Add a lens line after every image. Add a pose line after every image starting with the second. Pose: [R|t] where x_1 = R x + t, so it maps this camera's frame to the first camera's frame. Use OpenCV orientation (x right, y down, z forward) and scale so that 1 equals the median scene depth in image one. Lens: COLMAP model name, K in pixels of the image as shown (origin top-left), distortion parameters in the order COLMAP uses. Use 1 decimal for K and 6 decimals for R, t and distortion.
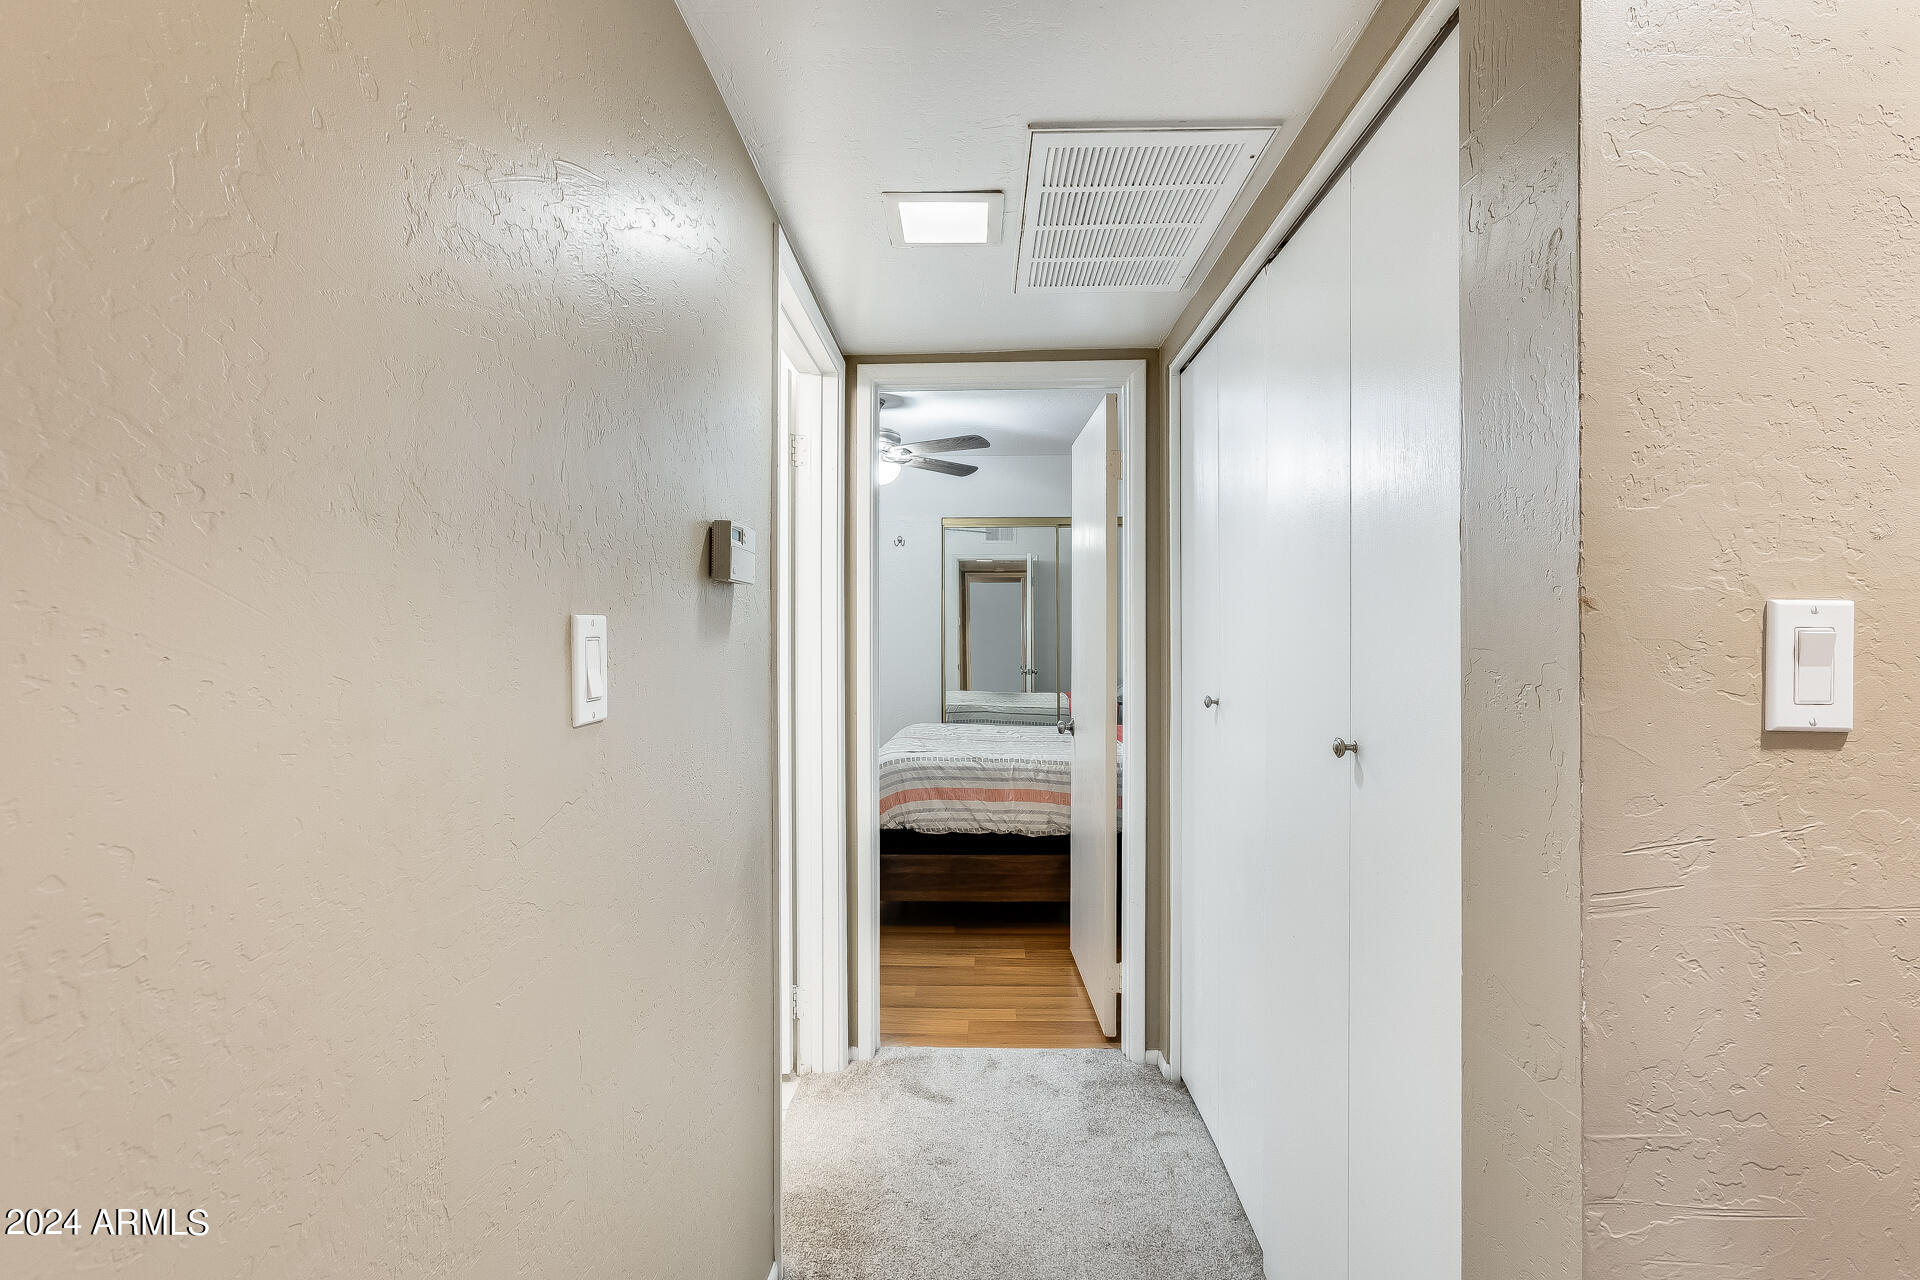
lens RADIAL K [[865.9, 0, 968.6], [0, 865.9, 633.1], [0, 0, 1]] dist [-0.012201, 0.009771]
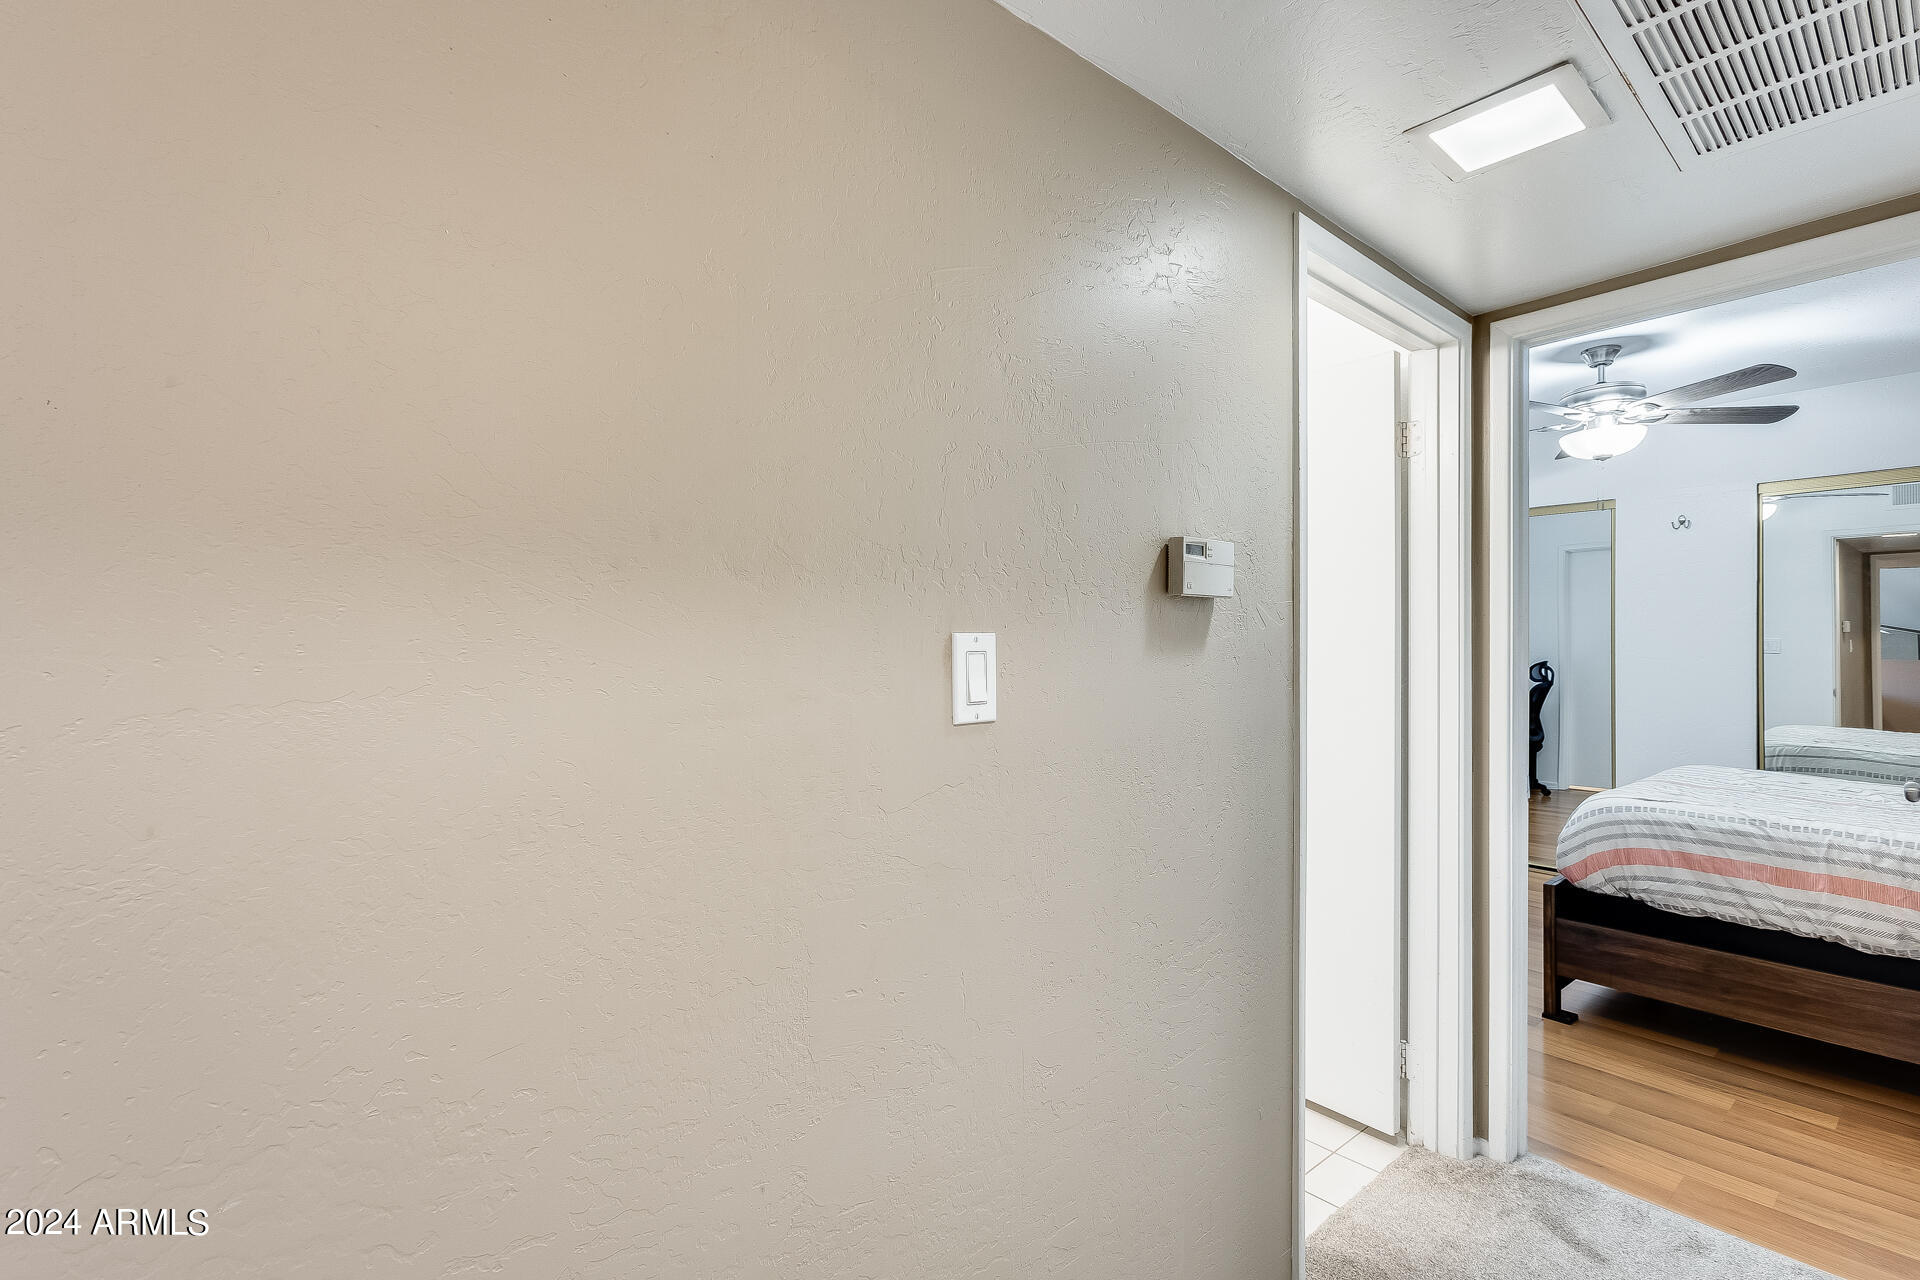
lens RADIAL K [[862.9, 0, 960.0], [0, 862.9, 640.0], [0, 0, 1]] dist [-0.003540, 0.000571]
pose [[0.657485, -0.003168, -0.753461, 0.114876], [0.000996, 0.999994, -0.003335, -0.001737], [0.753467, 0.001442, 0.657484, 0.047997]]
